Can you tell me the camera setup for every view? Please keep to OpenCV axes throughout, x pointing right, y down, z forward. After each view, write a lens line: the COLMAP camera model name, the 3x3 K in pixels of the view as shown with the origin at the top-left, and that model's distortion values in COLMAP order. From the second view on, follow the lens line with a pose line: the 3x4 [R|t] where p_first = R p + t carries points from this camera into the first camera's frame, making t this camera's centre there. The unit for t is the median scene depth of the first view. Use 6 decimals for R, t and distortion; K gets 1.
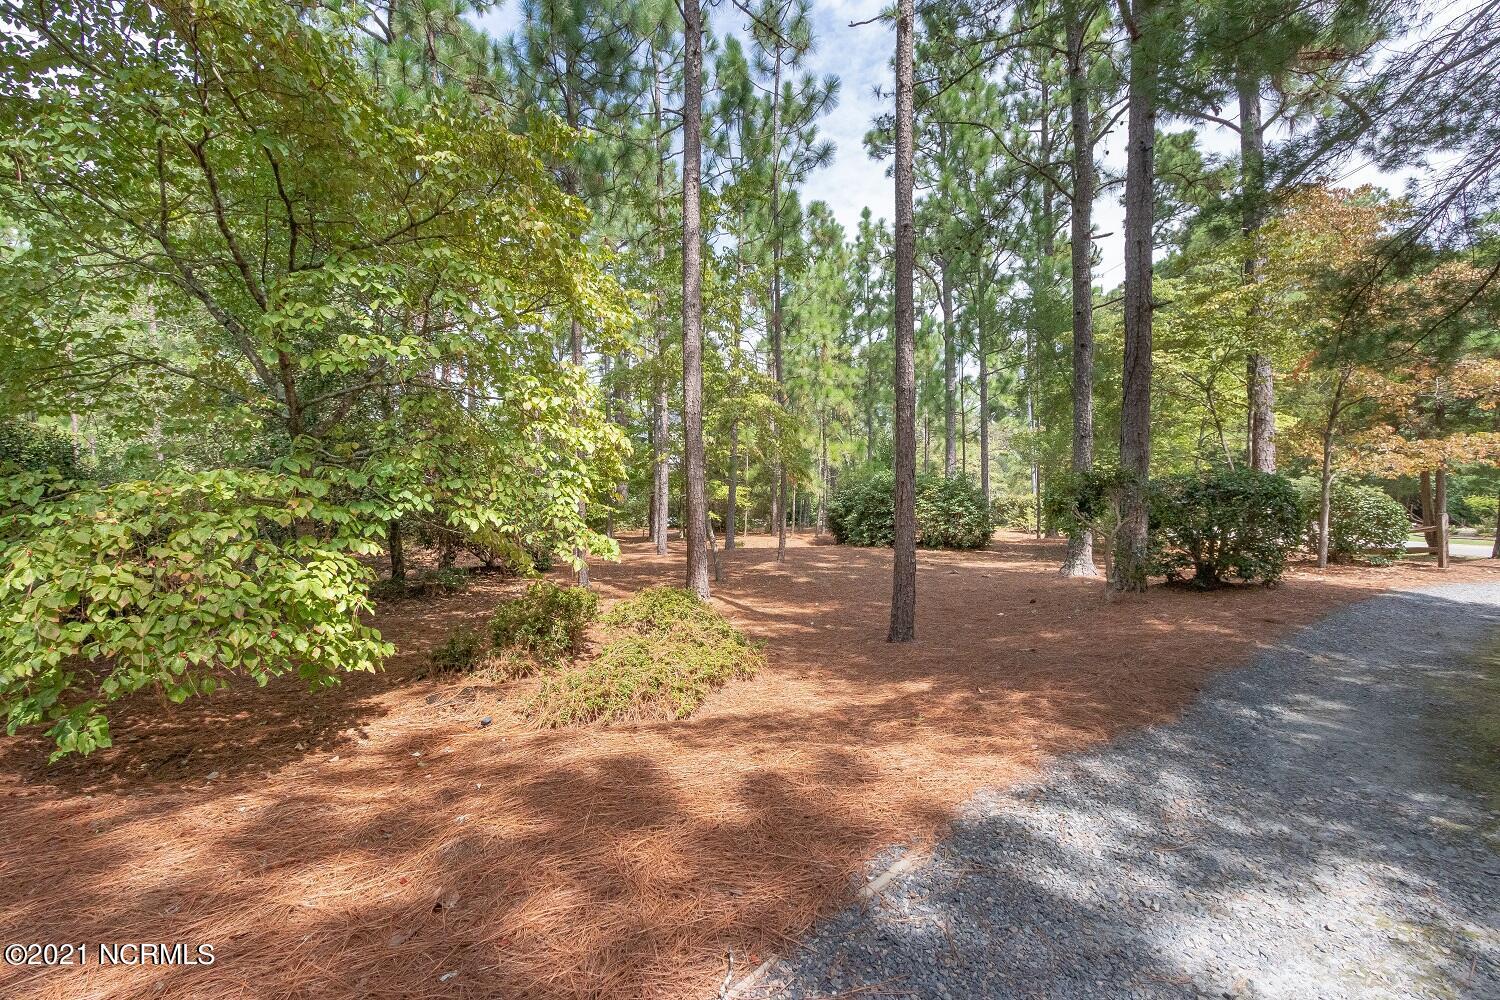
lens RADIAL K [[697.4, 0, 746.6], [0, 697.4, 497.6], [0, 0, 1]] dist [0.012619, -0.003878]
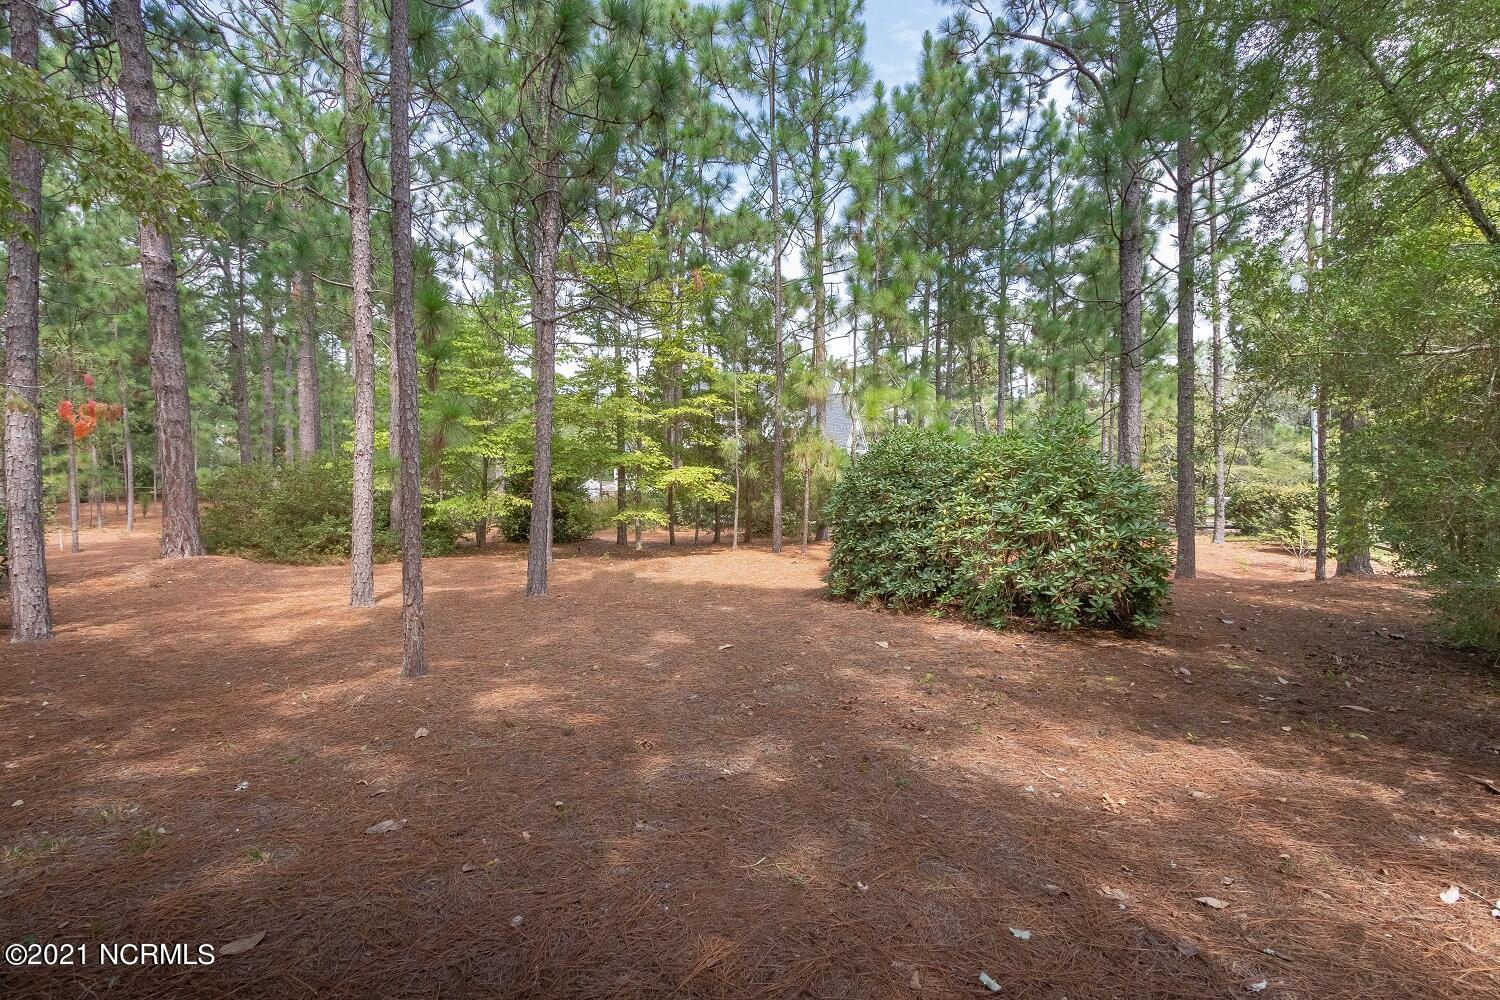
lens RADIAL K [[697.4, 0, 741.5], [0, 697.4, 495.7], [0, 0, 1]] dist [0.012619, -0.003878]
pose [[0.955274, 0.005138, -0.295677, 0.199281], [-0.002405, 0.999951, 0.009606, 0.000100], [0.295712, -0.008465, 0.955240, 0.467505]]
